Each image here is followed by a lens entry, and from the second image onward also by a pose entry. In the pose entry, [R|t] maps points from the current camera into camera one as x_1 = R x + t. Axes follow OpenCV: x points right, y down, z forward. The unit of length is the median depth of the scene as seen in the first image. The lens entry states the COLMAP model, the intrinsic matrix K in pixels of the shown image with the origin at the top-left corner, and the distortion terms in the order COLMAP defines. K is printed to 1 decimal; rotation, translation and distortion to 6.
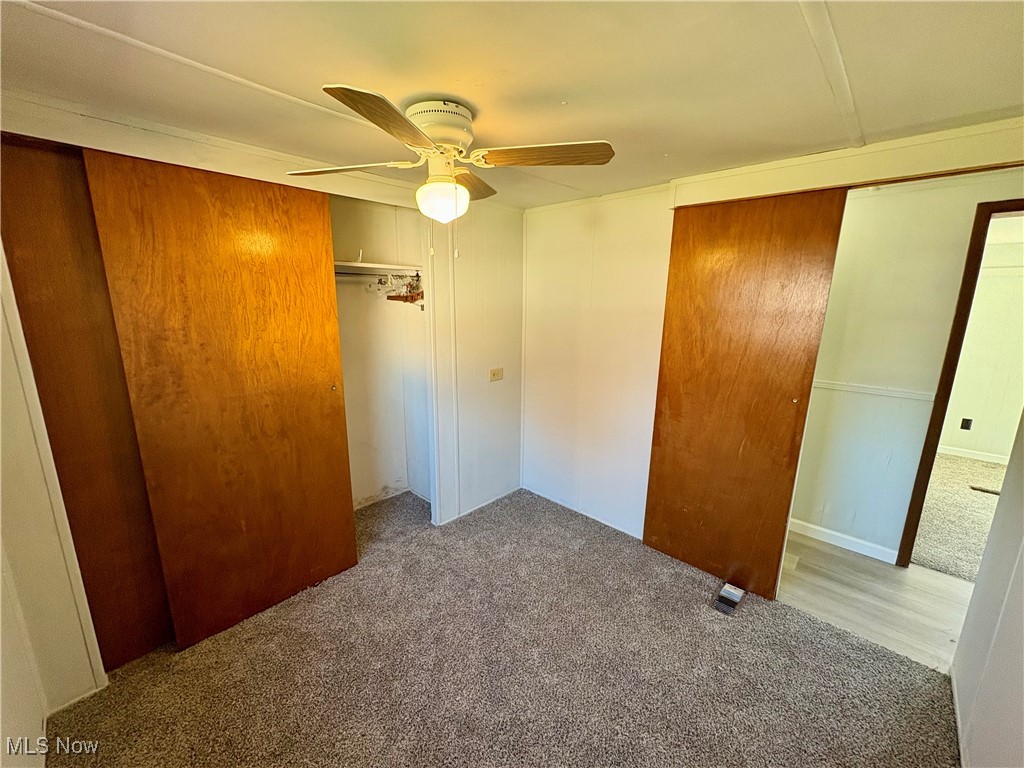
lens RADIAL K [[409.5, 0, 511.3], [0, 409.5, 385.2], [0, 0, 1]] dist [0.000028, 0.000039]
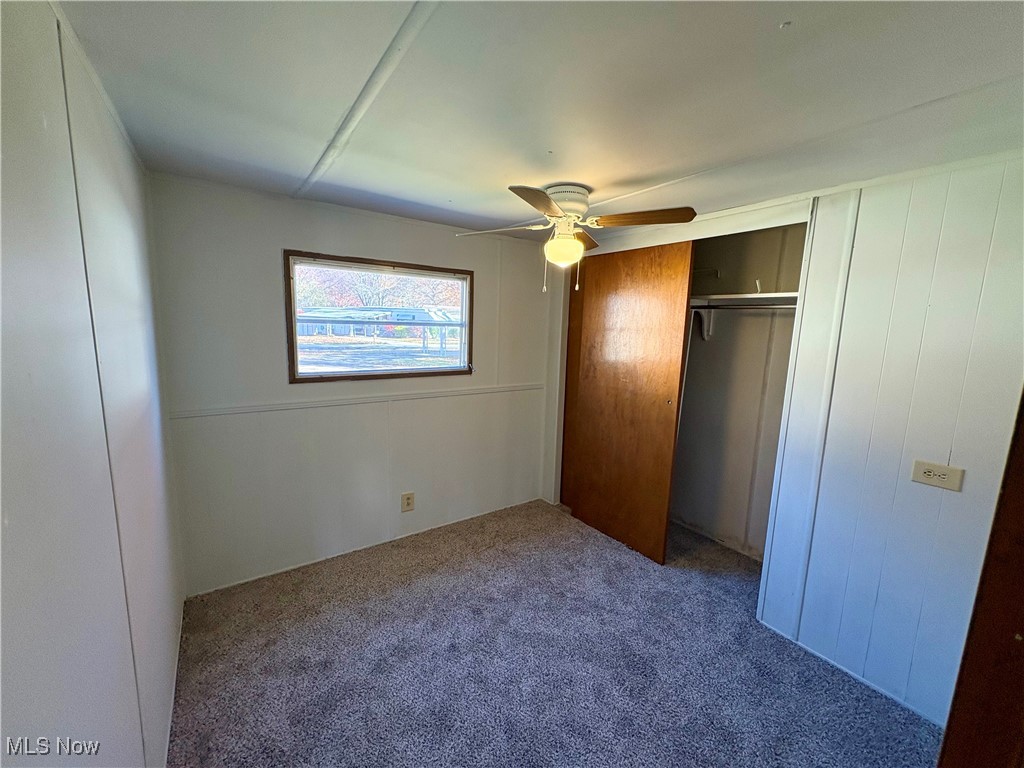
lens RADIAL K [[409.5, 0, 511.3], [0, 409.5, 385.2], [0, 0, 1]] dist [0.000028, 0.000039]
pose [[-0.201719, 0.129285, -0.970873, 0.904422], [-0.233673, 0.956273, 0.175891, -0.159369], [0.951161, 0.262348, -0.162688, 0.841352]]
